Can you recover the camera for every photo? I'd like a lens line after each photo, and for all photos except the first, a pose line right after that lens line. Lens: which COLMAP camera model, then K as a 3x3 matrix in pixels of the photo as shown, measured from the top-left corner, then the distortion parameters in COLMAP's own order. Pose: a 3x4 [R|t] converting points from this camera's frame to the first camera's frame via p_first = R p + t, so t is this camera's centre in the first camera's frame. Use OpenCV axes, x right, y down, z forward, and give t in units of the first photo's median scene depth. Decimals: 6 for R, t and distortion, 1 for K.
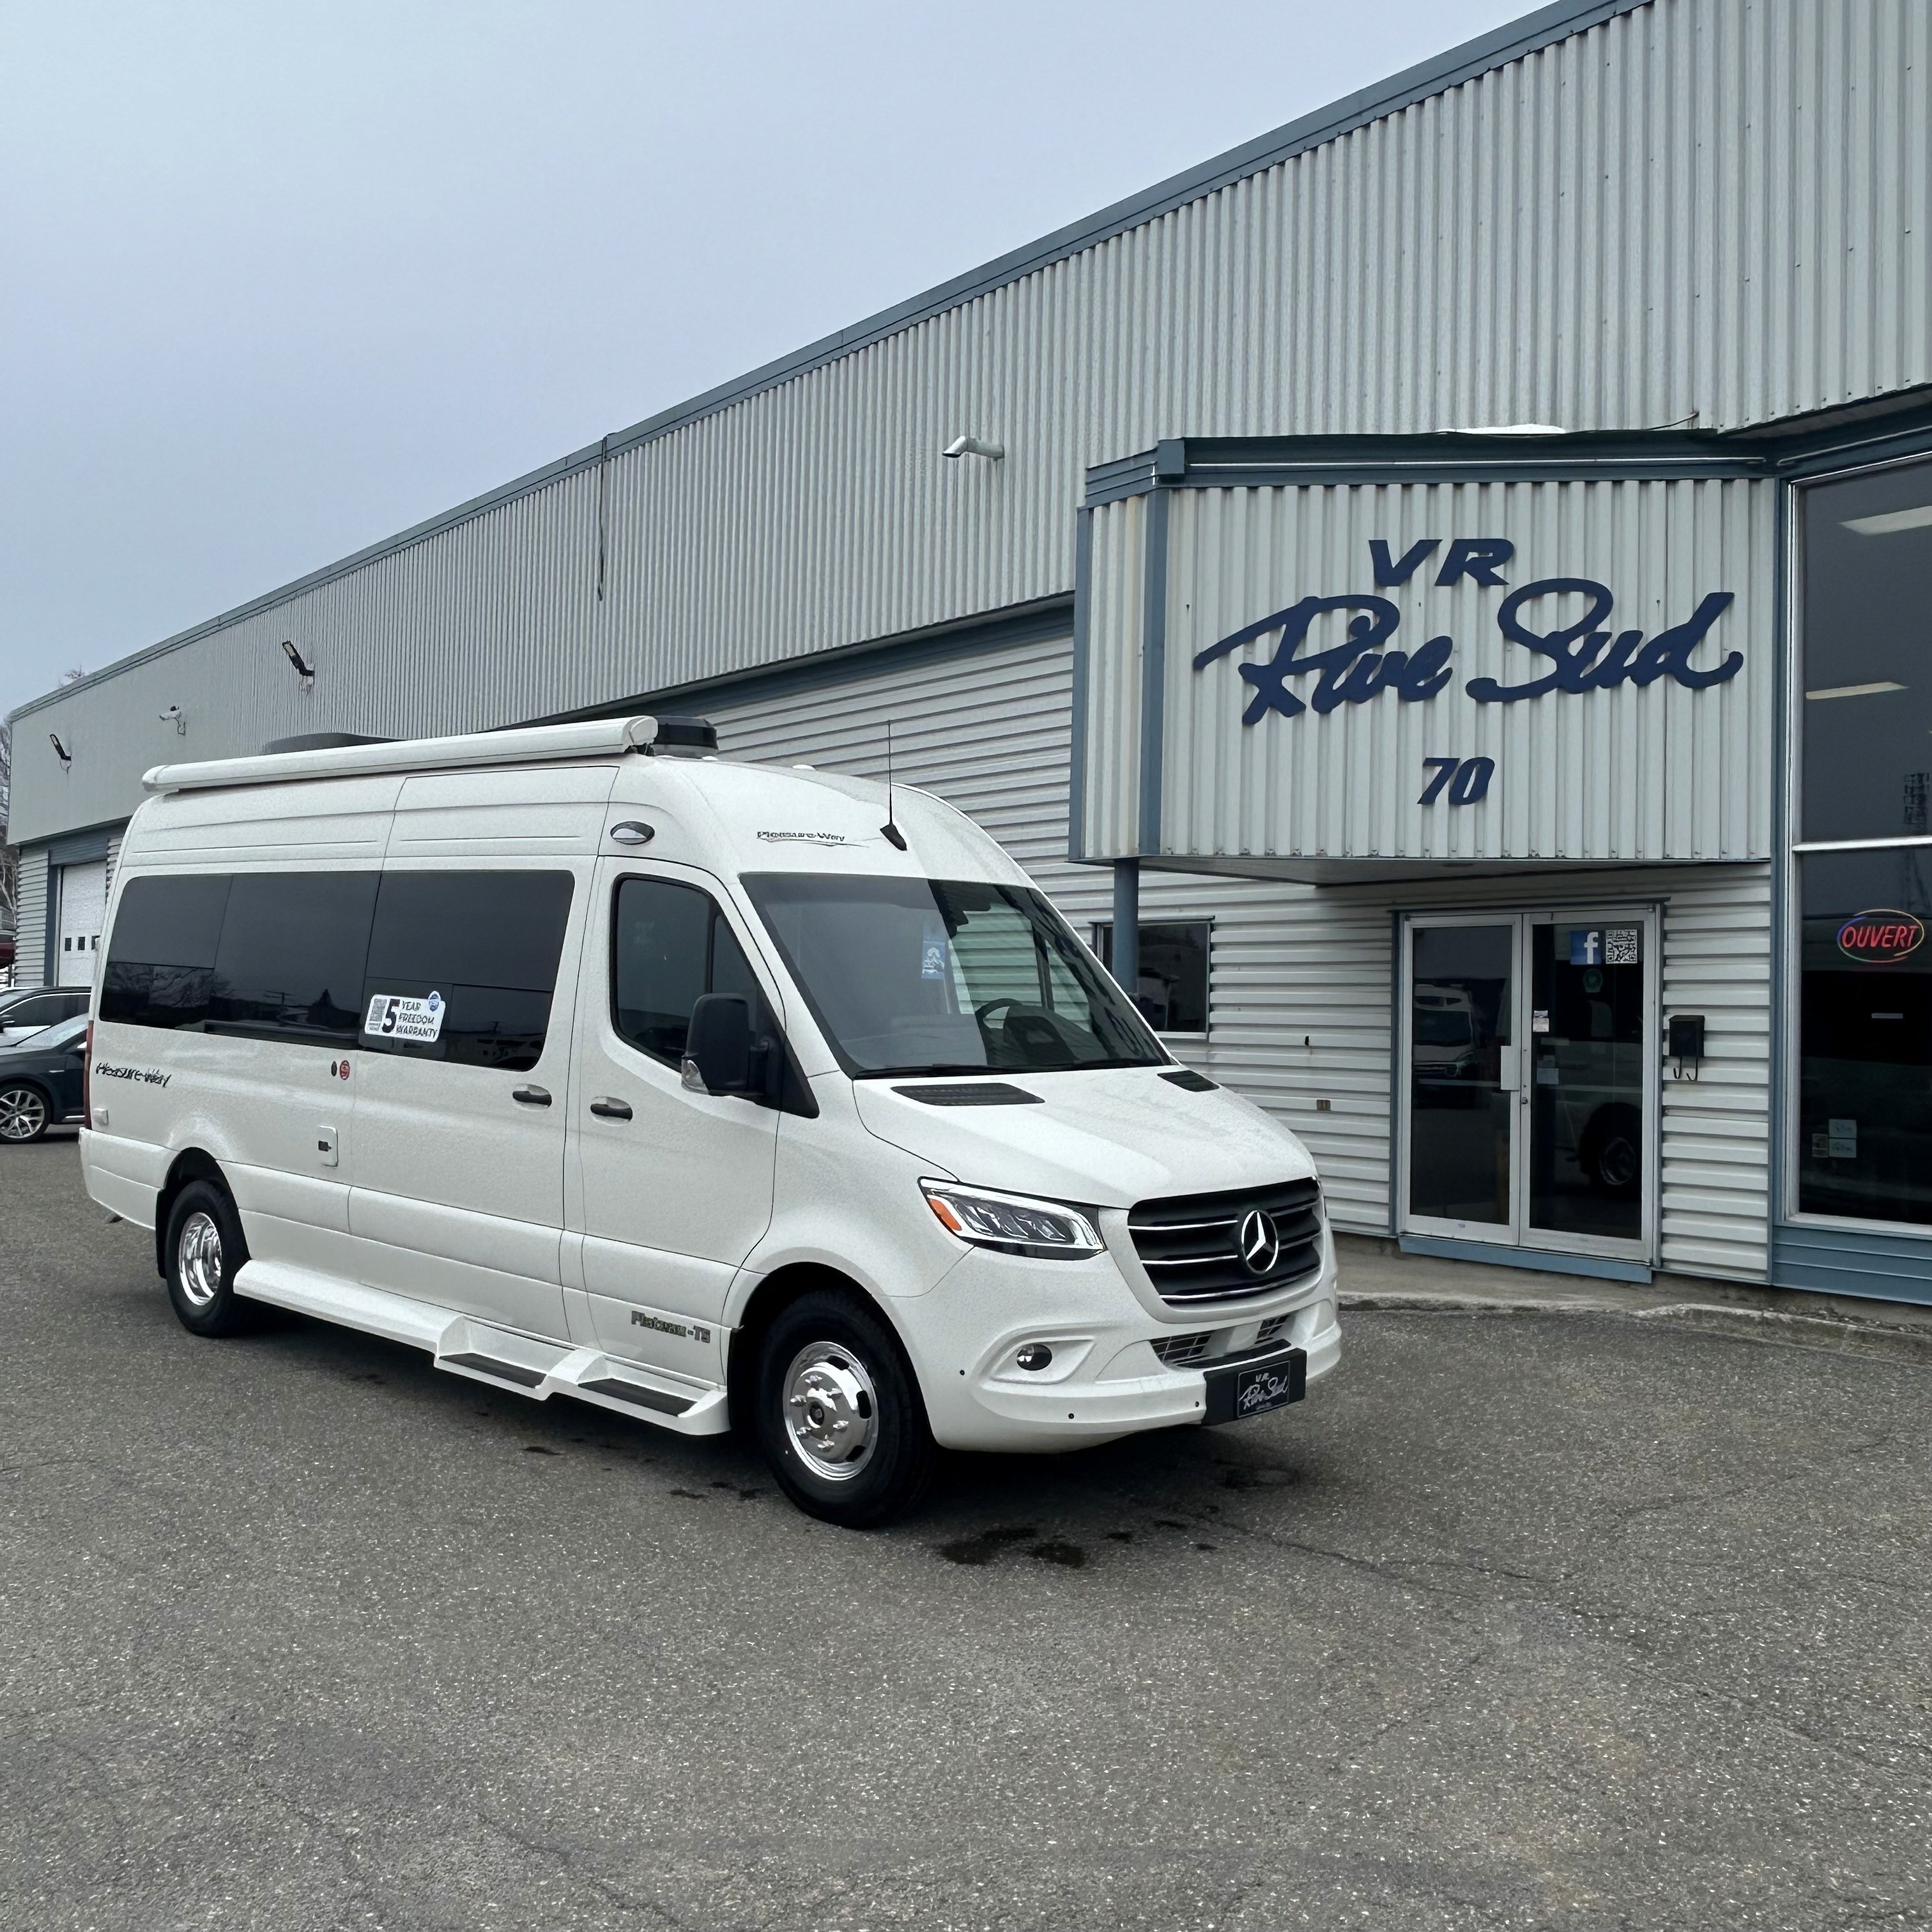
lens RADIAL K [[2006.7, 0, 1031.7], [0, 2006.7, 964.3], [0, 0, 1]] dist [0.038495, 0.000000]
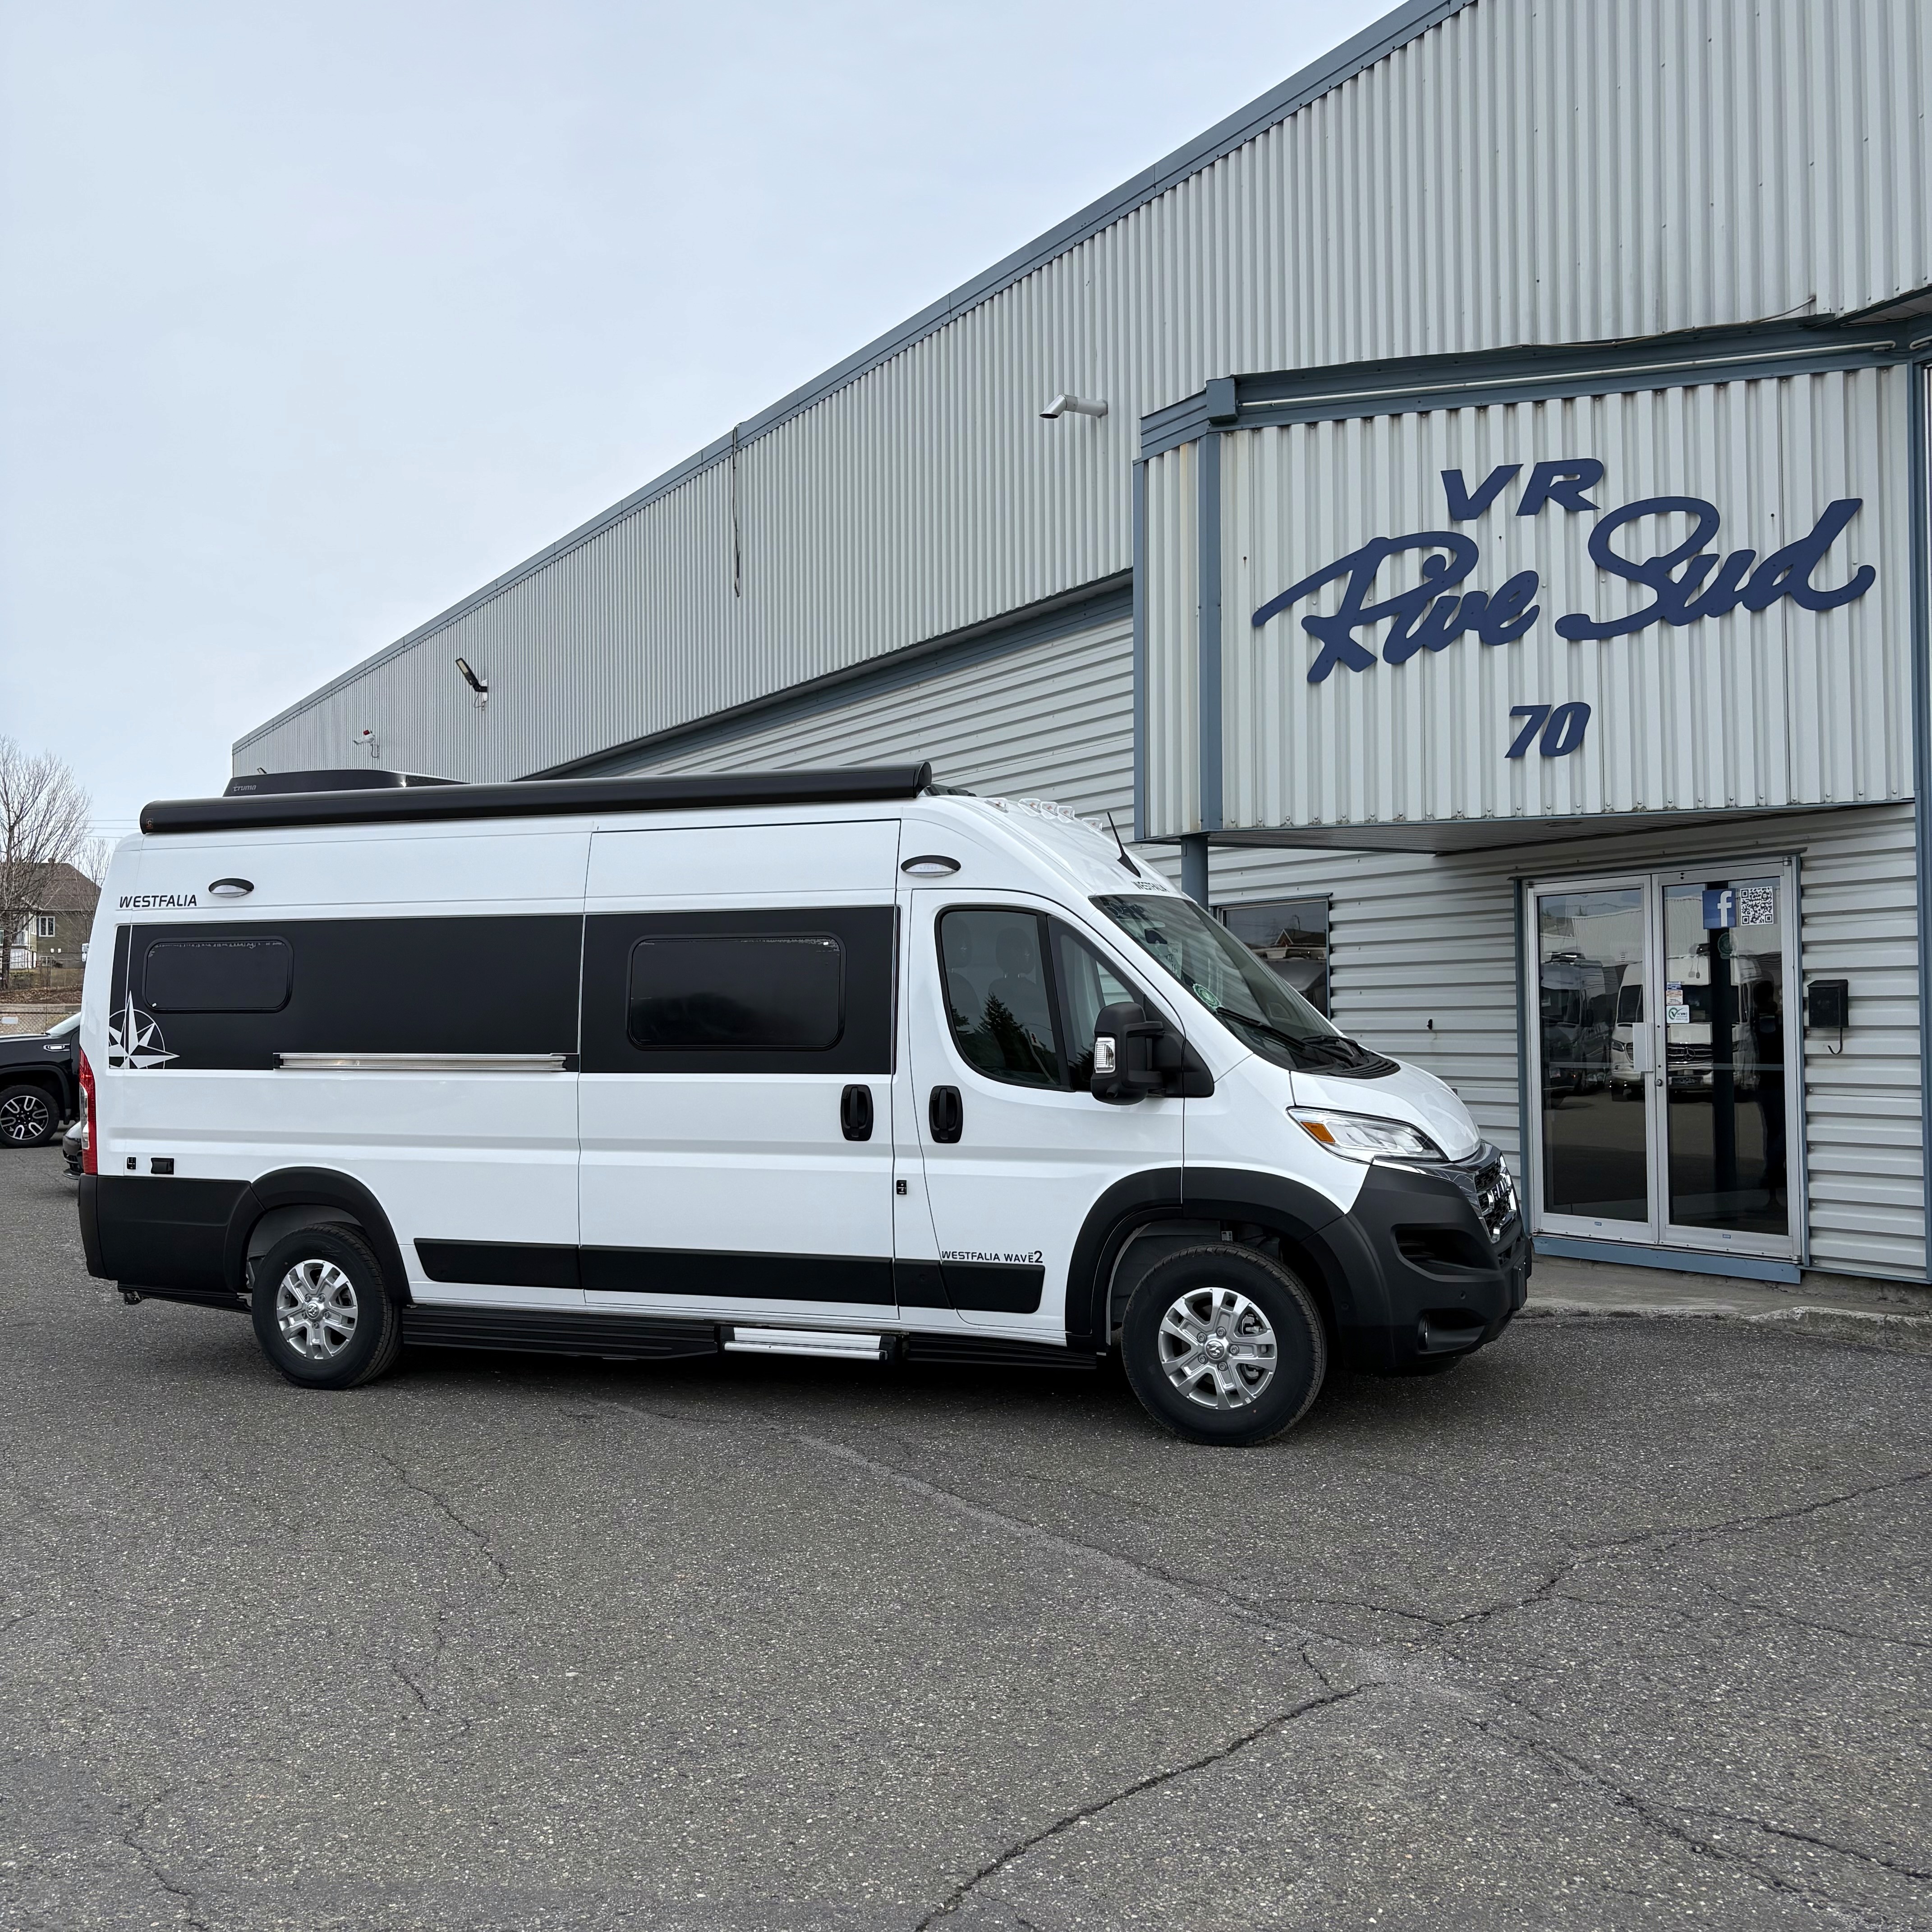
lens RADIAL K [[2108.4, 0, 968.4], [0, 2108.4, 974.5], [0, 0, 1]] dist [0.022101, 0.000000]
pose [[0.985553, -0.038740, -0.164877, 0.105986], [0.040081, 0.999185, 0.004815, 0.003101], [0.164556, -0.011354, 0.986302, 0.021936]]
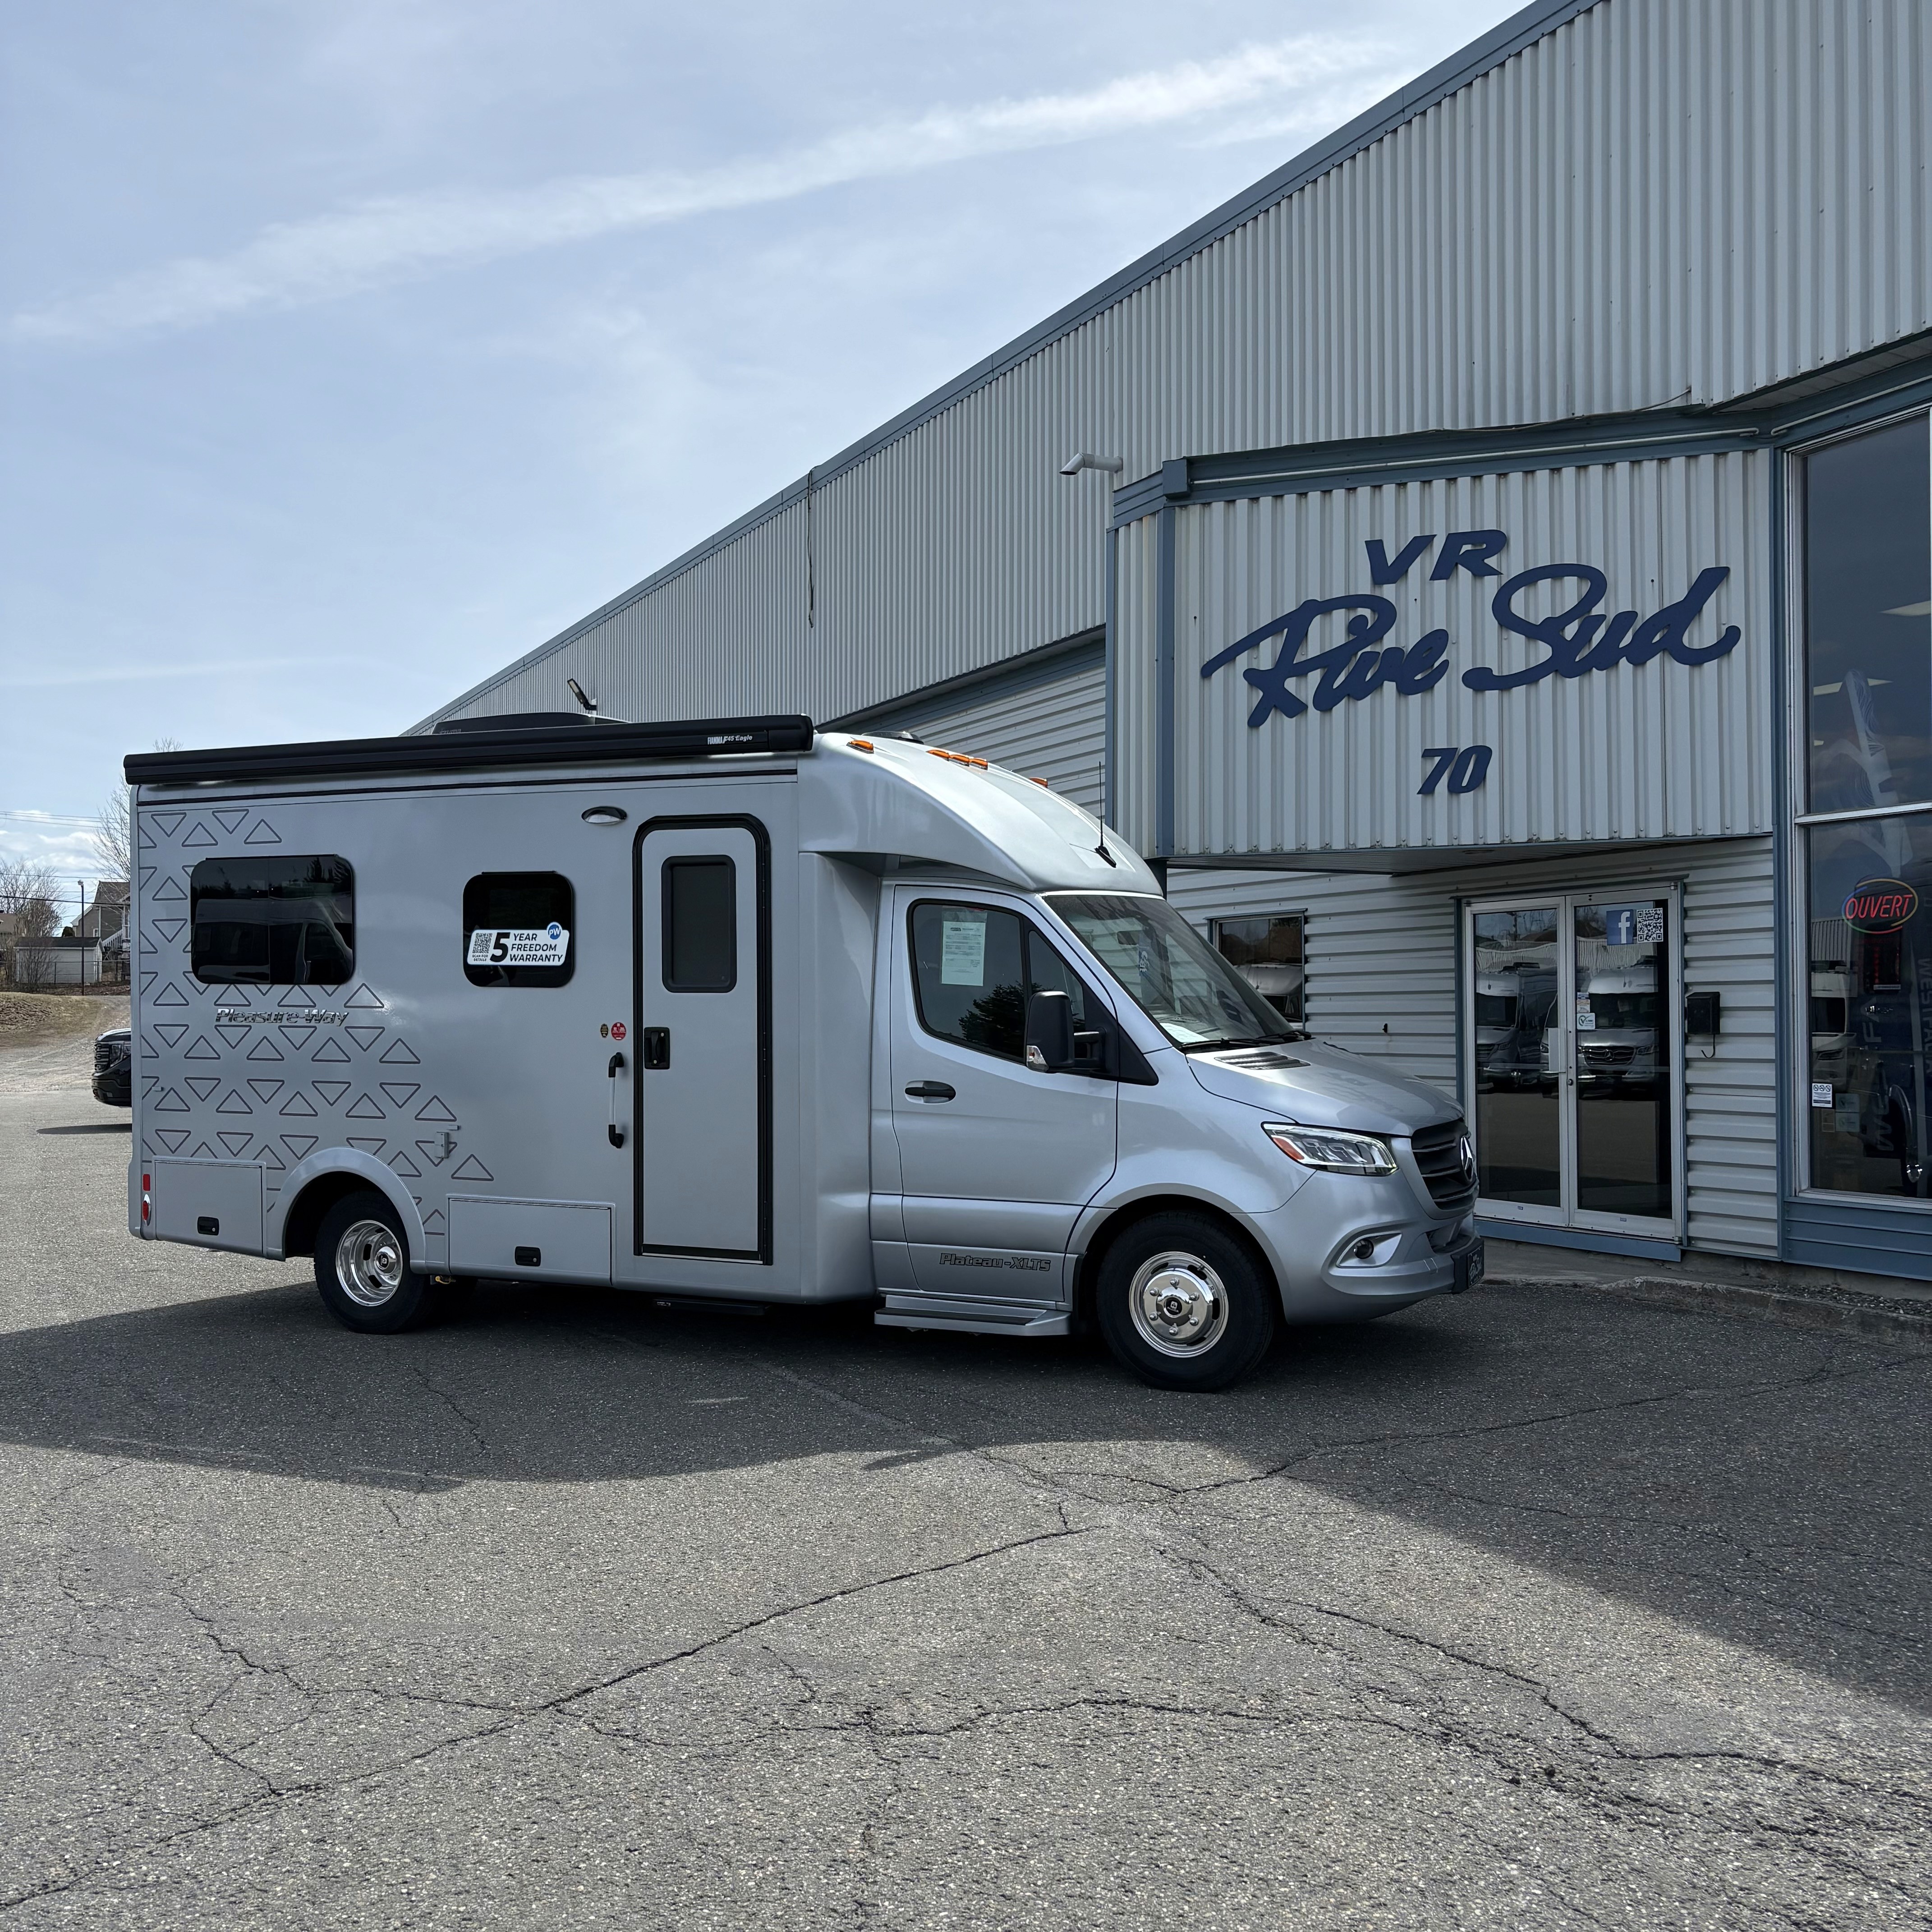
lens RADIAL K [[2108.4, 0, 954.1], [0, 2108.4, 974.8], [0, 0, 1]] dist [0.022101, 0.000000]
pose [[0.971242, -0.032728, -0.235832, 0.211294], [0.034340, 0.999406, 0.002730, 0.001094], [0.235603, -0.010750, 0.971790, -0.102635]]
